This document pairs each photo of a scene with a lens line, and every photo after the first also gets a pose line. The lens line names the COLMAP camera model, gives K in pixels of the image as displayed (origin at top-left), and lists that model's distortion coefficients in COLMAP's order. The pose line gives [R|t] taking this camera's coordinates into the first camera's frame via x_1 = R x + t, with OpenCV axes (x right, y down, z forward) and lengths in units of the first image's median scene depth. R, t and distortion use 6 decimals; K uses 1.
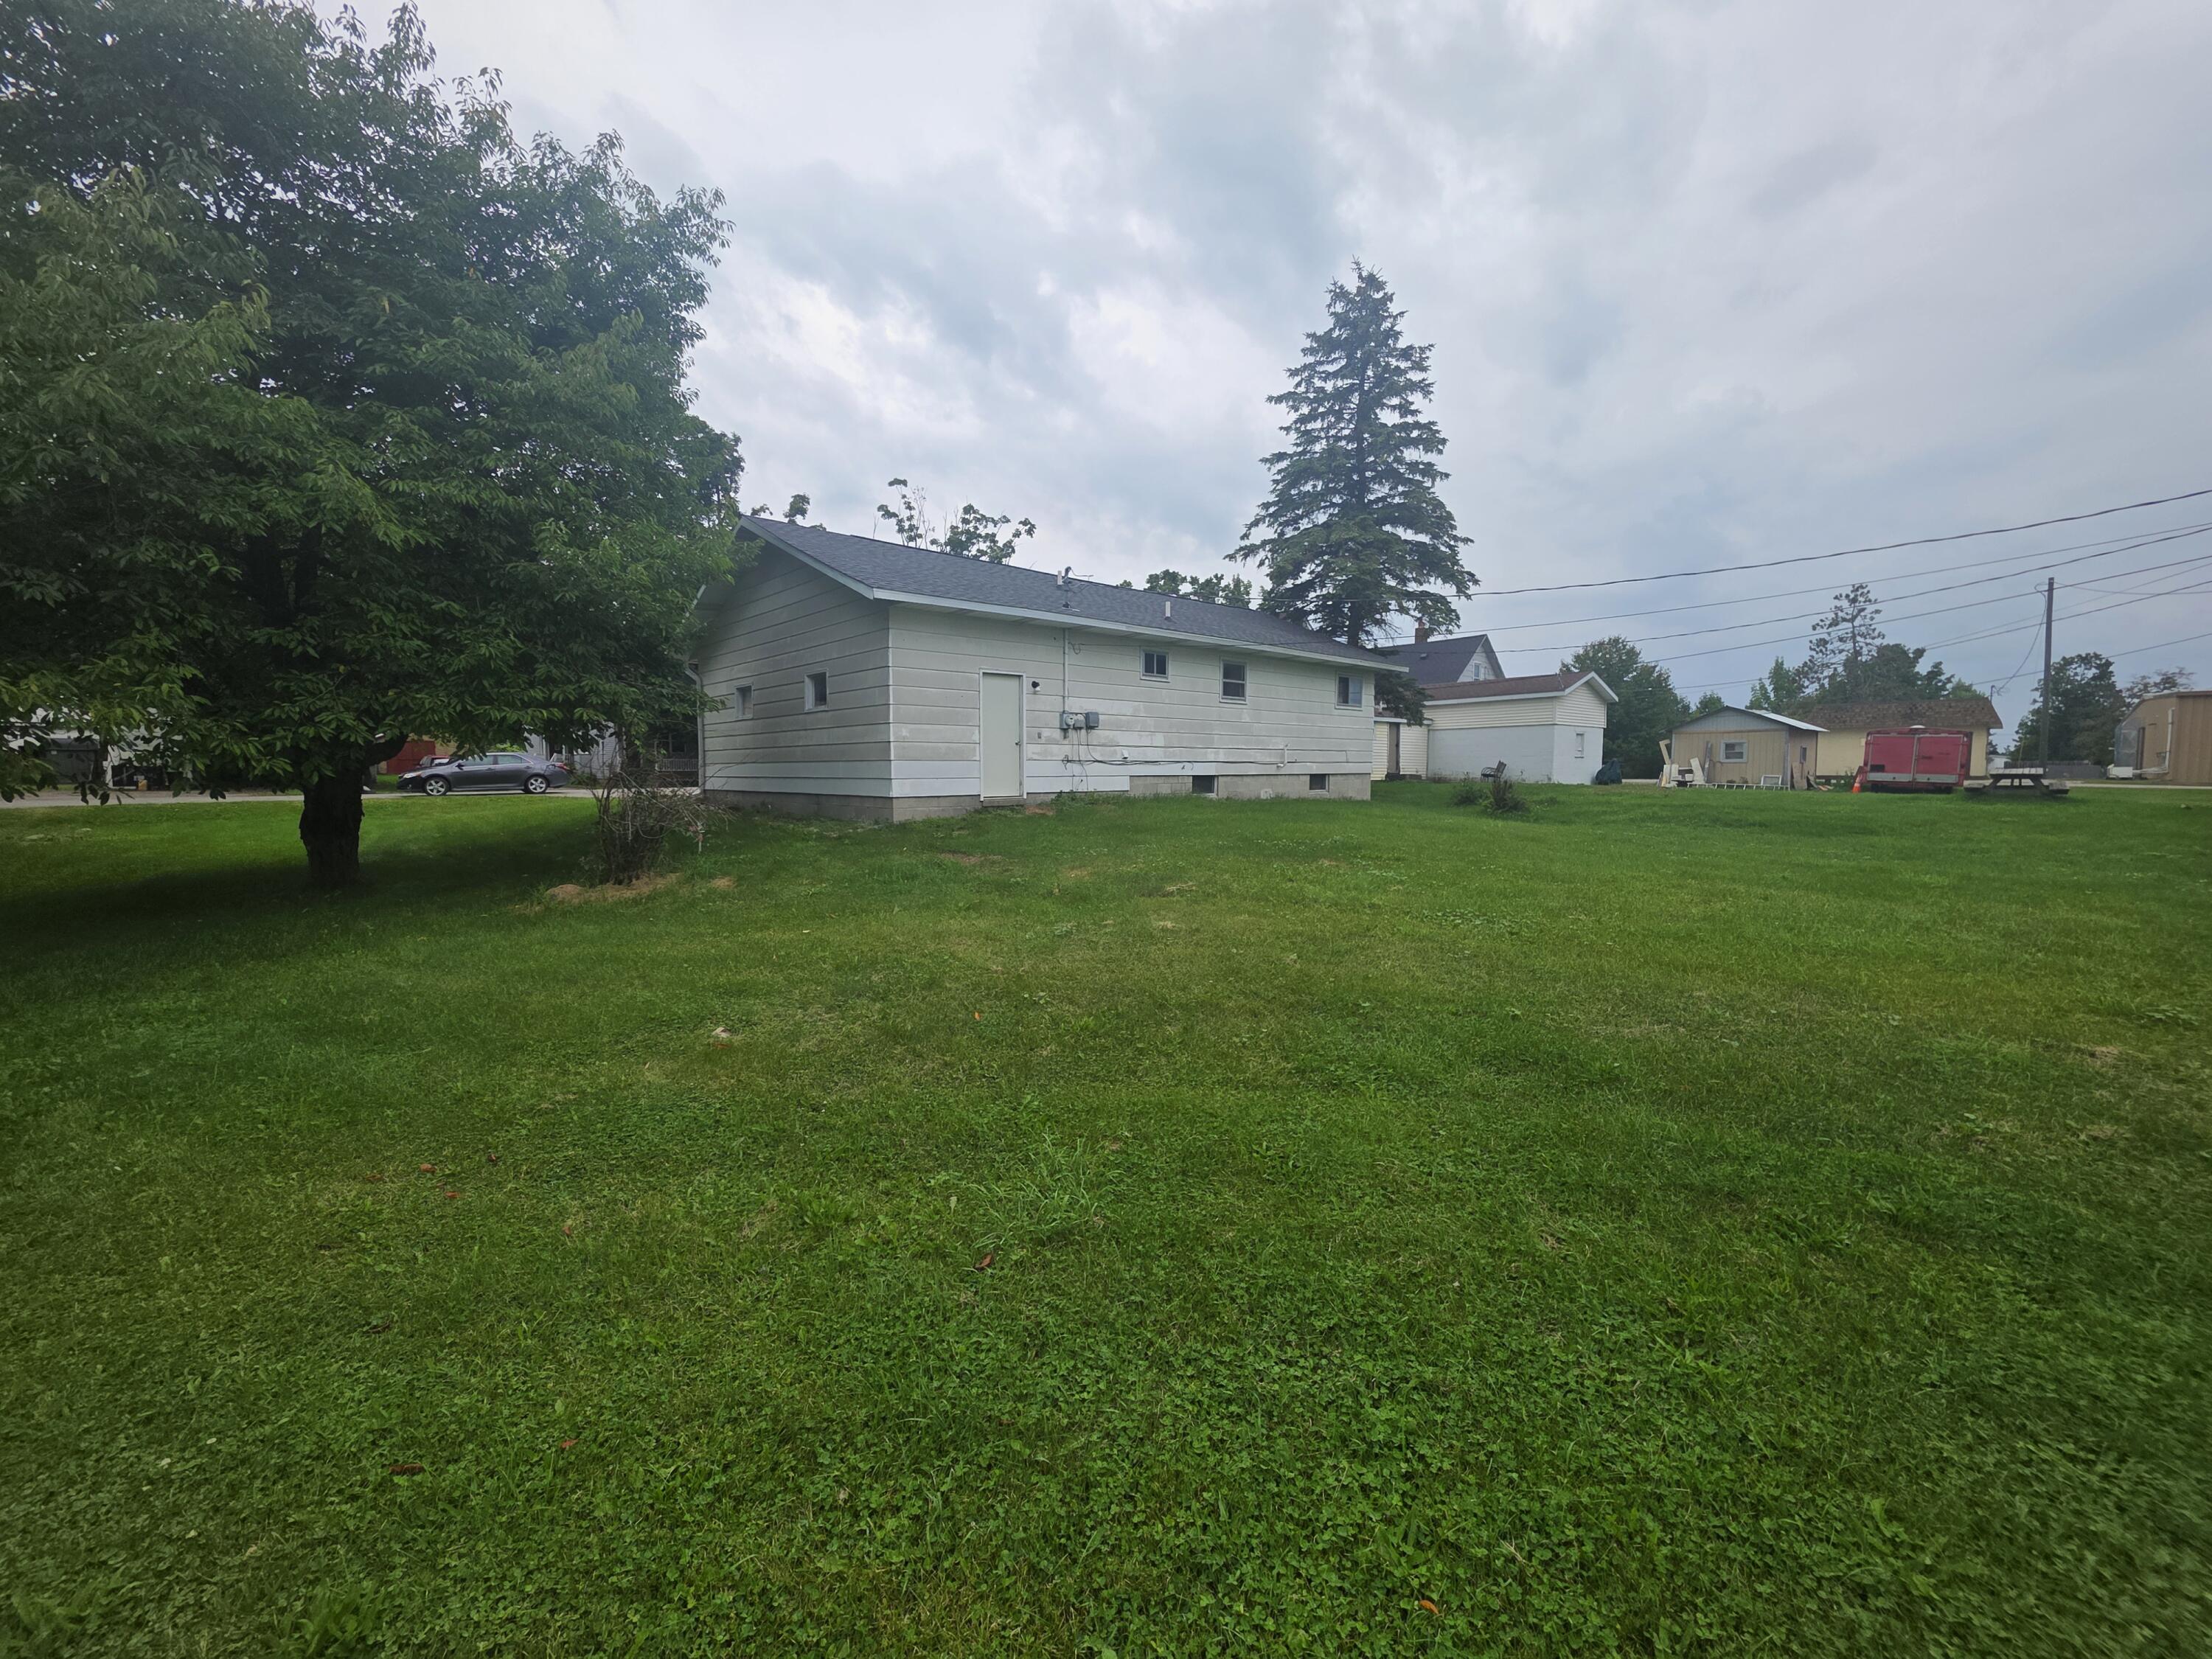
lens RADIAL K [[875.5, 0, 1097.1], [0, 875.5, 823.9], [0, 0, 1]] dist [0.001360, 0.000097]
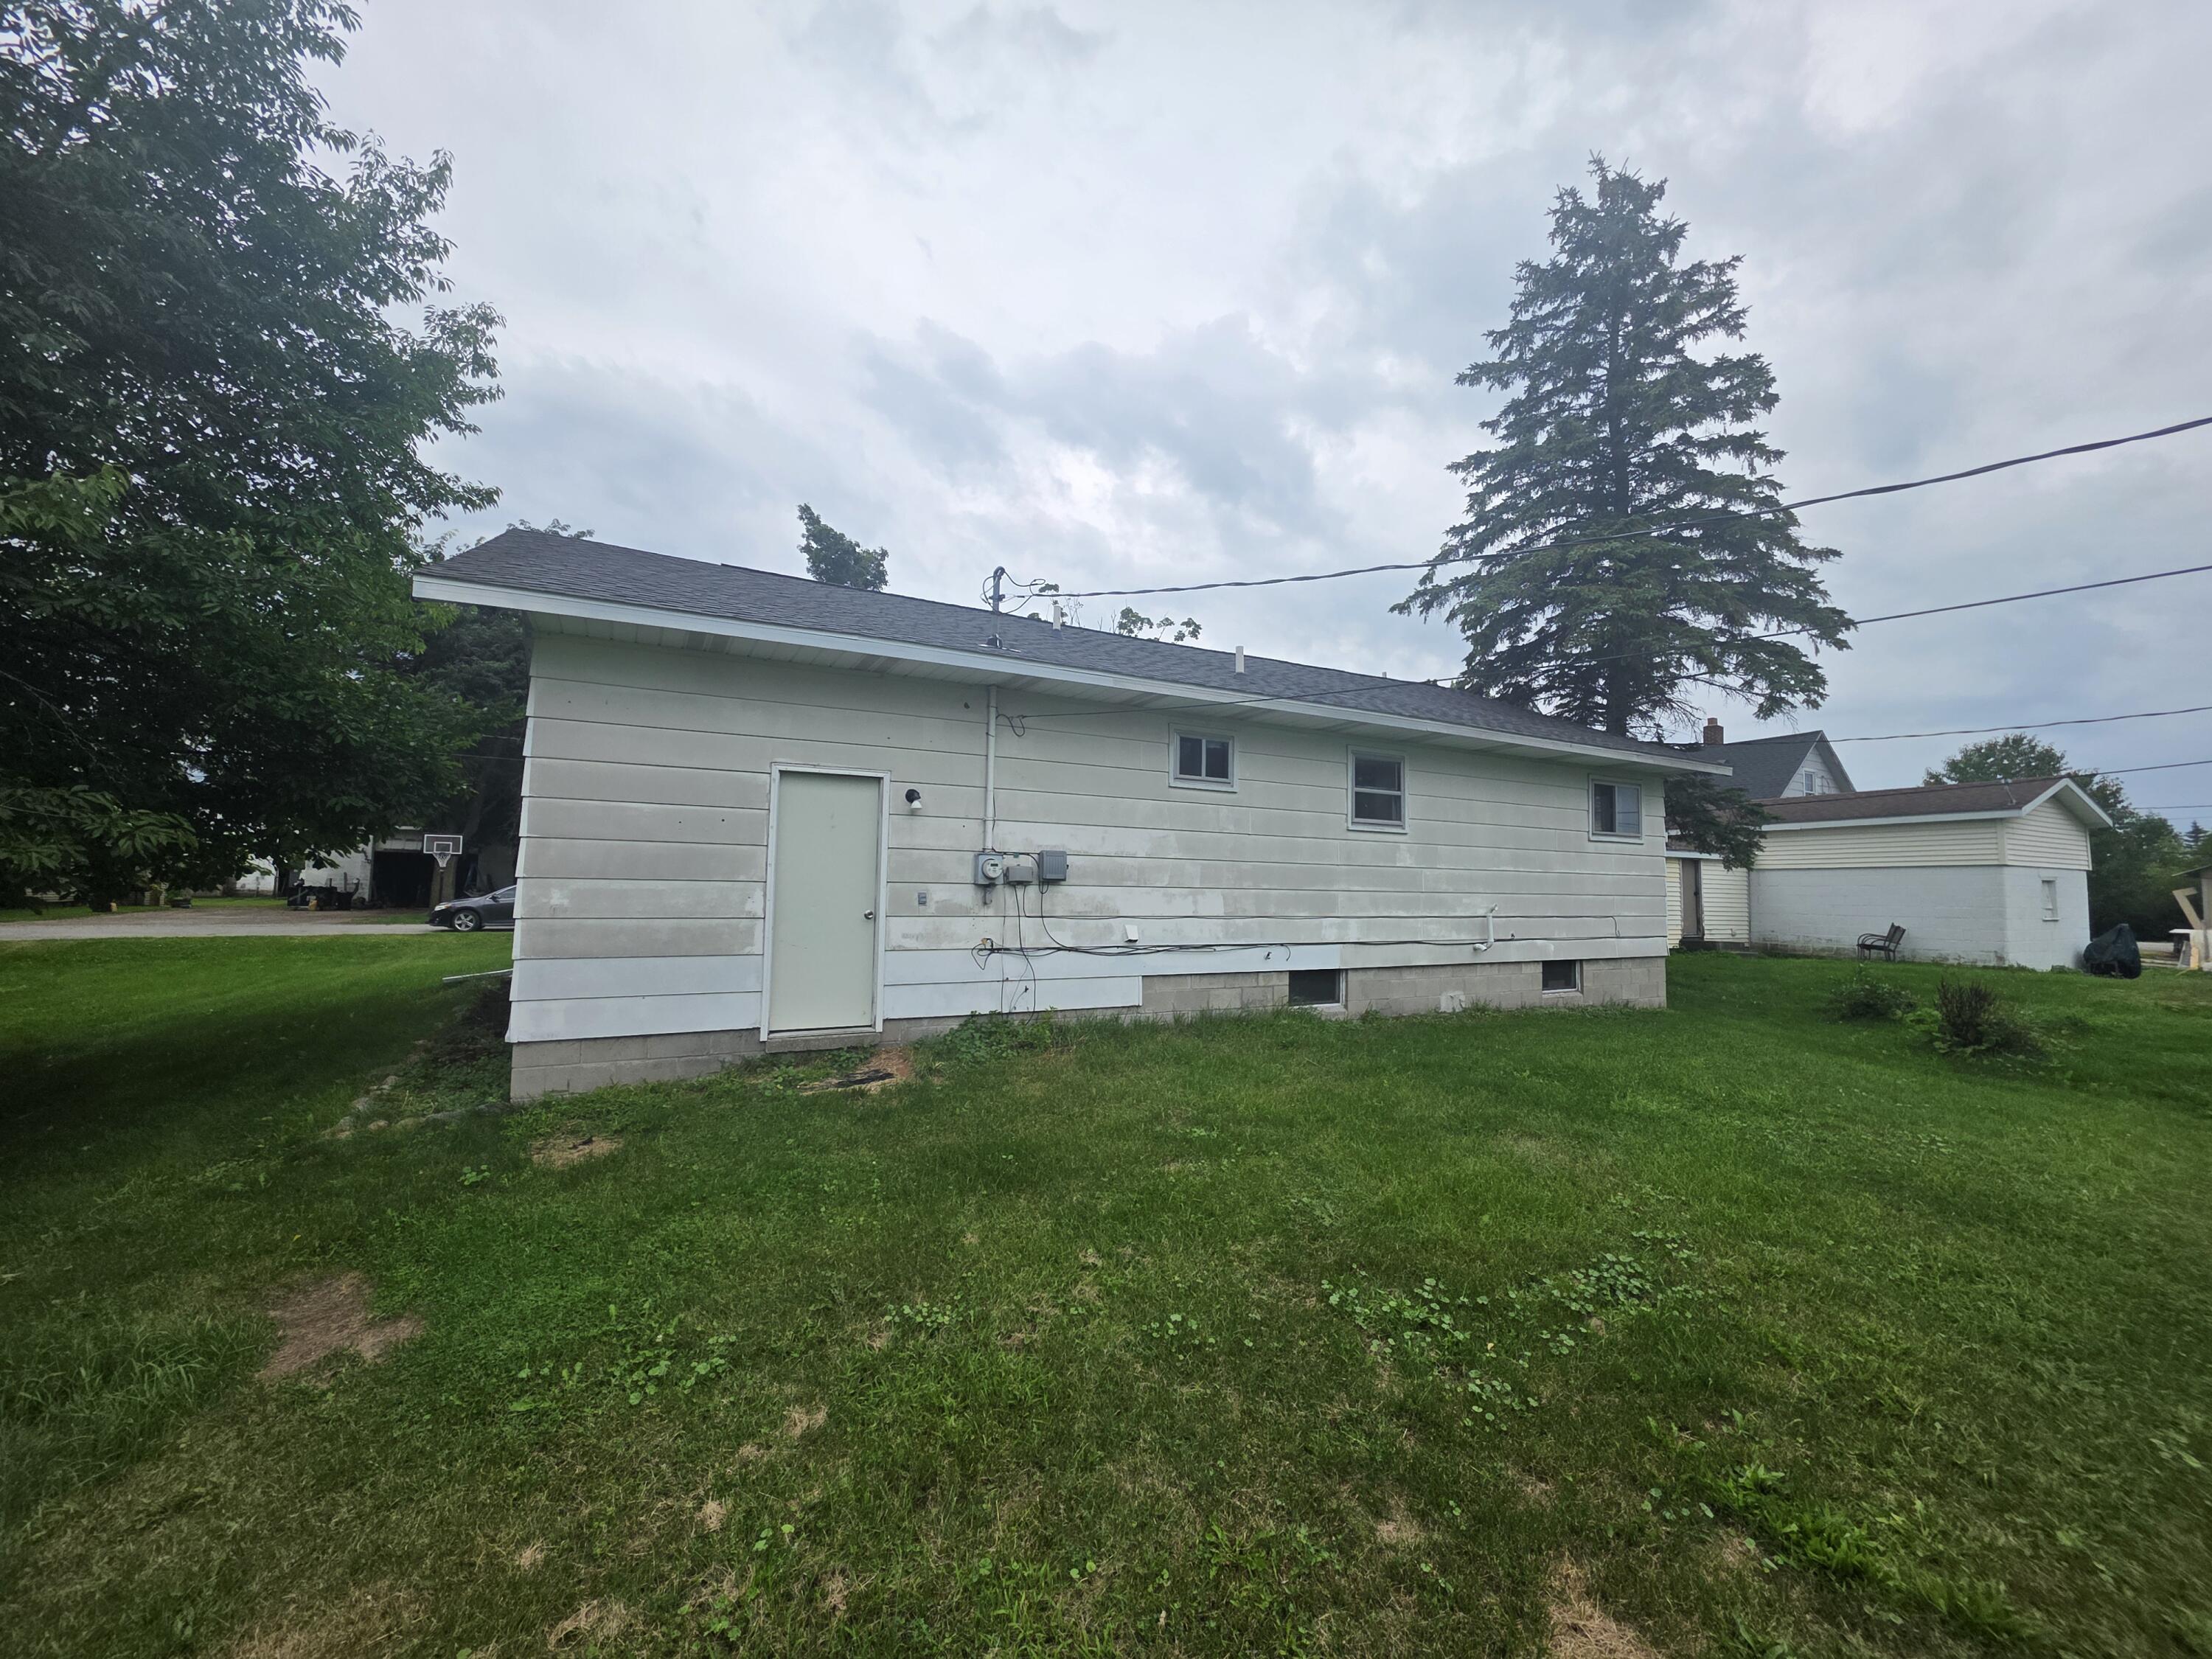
lens RADIAL K [[875.5, 0, 1097.1], [0, 875.5, 823.9], [0, 0, 1]] dist [0.001360, 0.000097]
pose [[0.969902, 0.000375, -0.243496, 0.091694], [-0.034000, 0.990411, -0.133902, -0.050195], [0.241111, 0.138150, 0.960614, 0.342066]]
